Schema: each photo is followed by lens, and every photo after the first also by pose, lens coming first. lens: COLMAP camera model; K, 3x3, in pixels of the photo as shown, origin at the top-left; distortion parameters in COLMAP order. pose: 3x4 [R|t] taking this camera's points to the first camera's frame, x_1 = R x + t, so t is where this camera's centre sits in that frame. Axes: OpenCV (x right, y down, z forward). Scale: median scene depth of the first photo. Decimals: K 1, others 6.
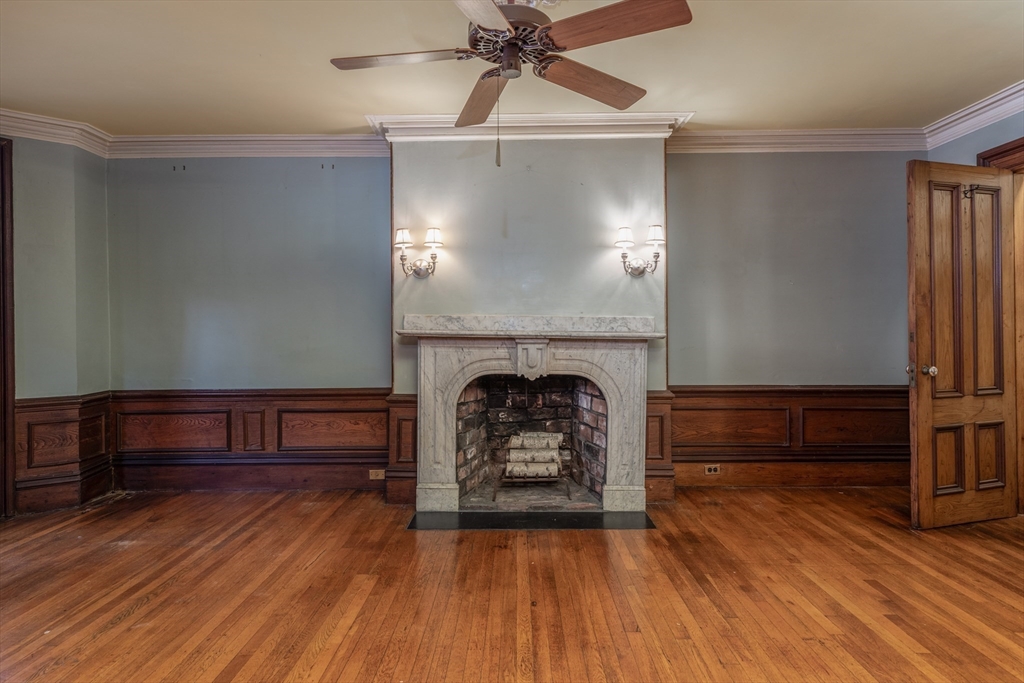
lens RADIAL K [[557.5, 0, 542.3], [0, 557.5, 325.5], [0, 0, 1]] dist [0.000658, 0.001043]
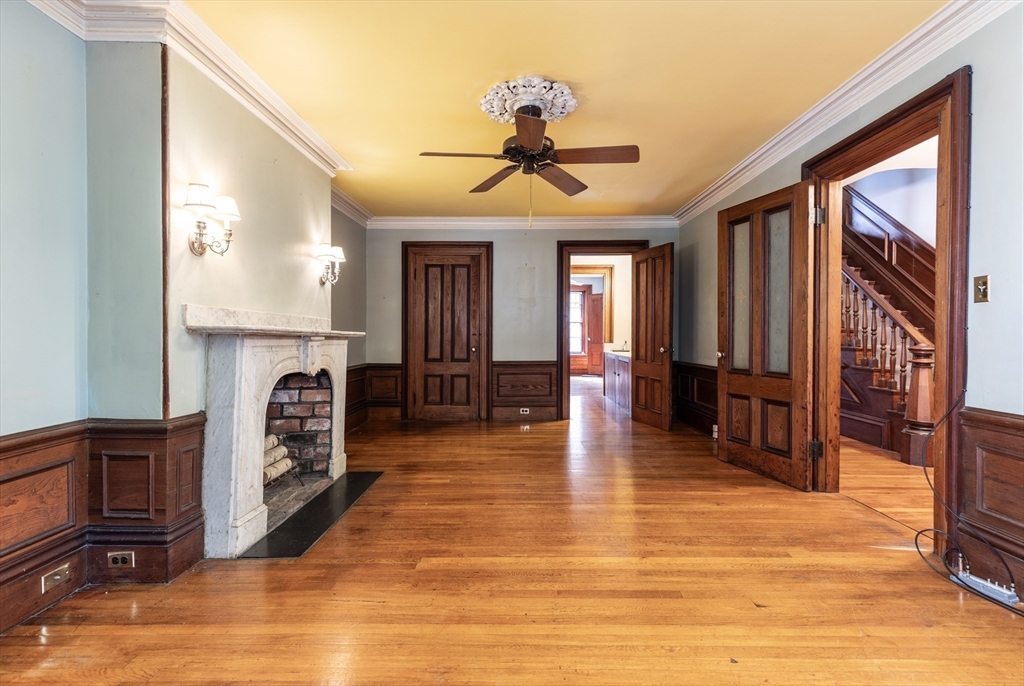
lens RADIAL K [[413.9, 0, 534.0], [0, 413.9, 333.7], [0, 0, 1]] dist [0.000672, 0.000090]
pose [[0.056452, 0.001967, 0.998403, -0.752286], [-0.005782, 0.999982, -0.001643, 0.016891], [-0.998389, -0.005680, 0.056462, 0.528485]]
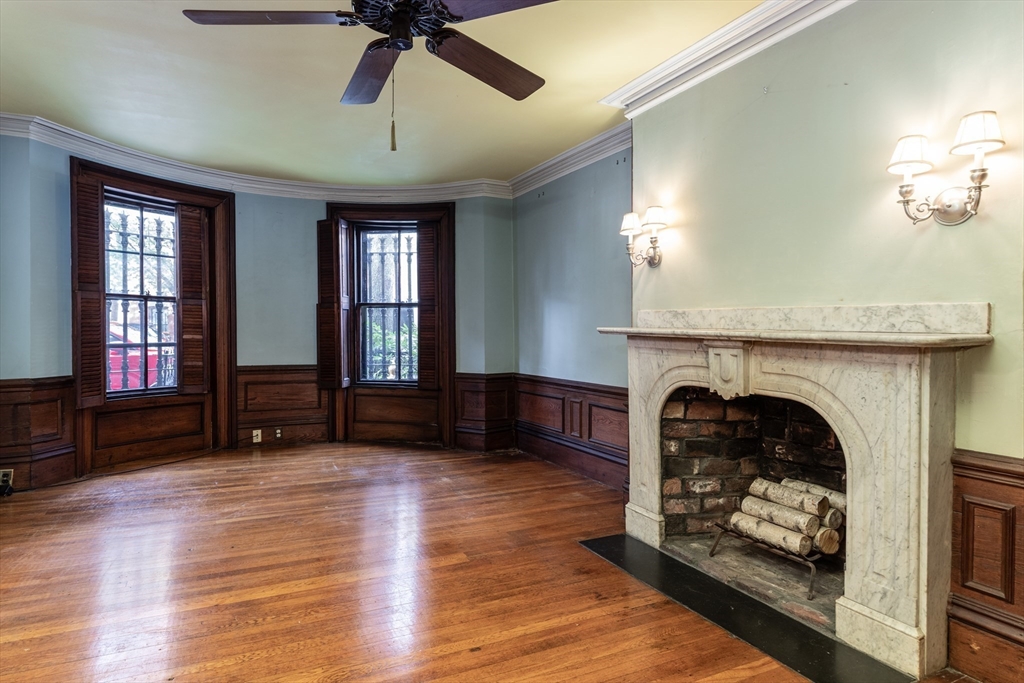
lens RADIAL K [[593.3, 0, 539.1], [0, 593.3, 335.7], [0, 0, 1]] dist [0.001961, 0.000800]
pose [[0.423217, 0.014191, -0.905917, 0.541944], [0.001144, 0.999868, 0.016198, 0.005140], [0.906028, -0.007892, 0.423145, 0.459875]]
